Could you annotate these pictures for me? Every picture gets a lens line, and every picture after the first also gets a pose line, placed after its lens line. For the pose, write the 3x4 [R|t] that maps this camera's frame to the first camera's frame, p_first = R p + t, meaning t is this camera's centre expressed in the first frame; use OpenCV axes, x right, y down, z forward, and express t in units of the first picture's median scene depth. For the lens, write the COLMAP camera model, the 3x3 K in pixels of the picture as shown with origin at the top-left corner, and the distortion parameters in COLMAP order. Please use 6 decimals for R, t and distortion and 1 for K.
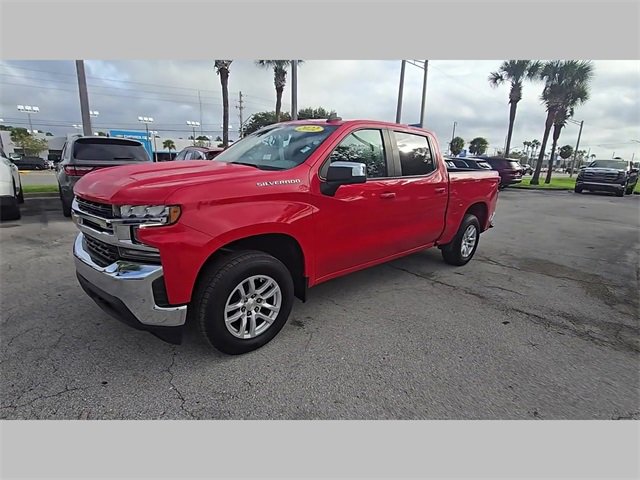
lens RADIAL K [[327.5, 0, 317.6], [0, 327.5, 239.7], [0, 0, 1]] dist [0.002674, -0.000902]
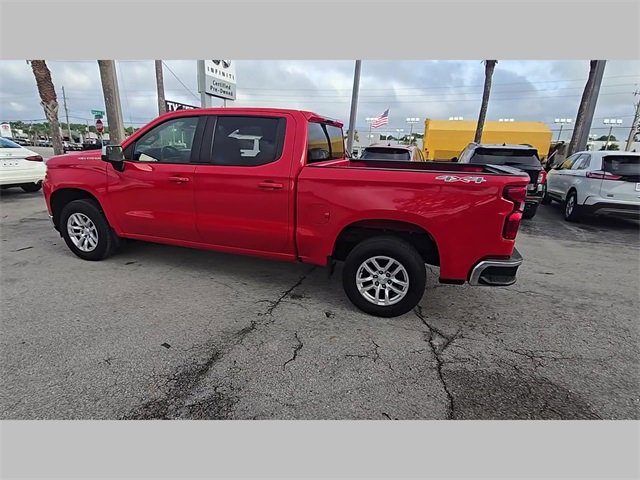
lens RADIAL K [[327.5, 0, 317.6], [0, 327.5, 239.7], [0, 0, 1]] dist [0.002674, -0.000902]
pose [[0.499838, 0.225947, -0.836128, 1.294670], [-0.231893, 0.965041, 0.122158, -0.171345], [0.834498, 0.132833, 0.534760, 0.795453]]
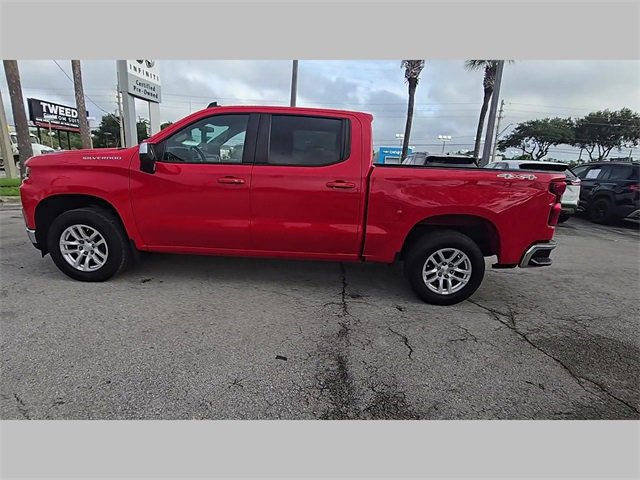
lens RADIAL K [[327.5, 0, 317.6], [0, 327.5, 239.7], [0, 0, 1]] dist [0.002674, -0.000902]
pose [[0.722241, 0.164555, -0.671781, 1.020281], [-0.192729, 0.980696, 0.033018, -0.044480], [0.664246, 0.105625, 0.740014, 0.452488]]
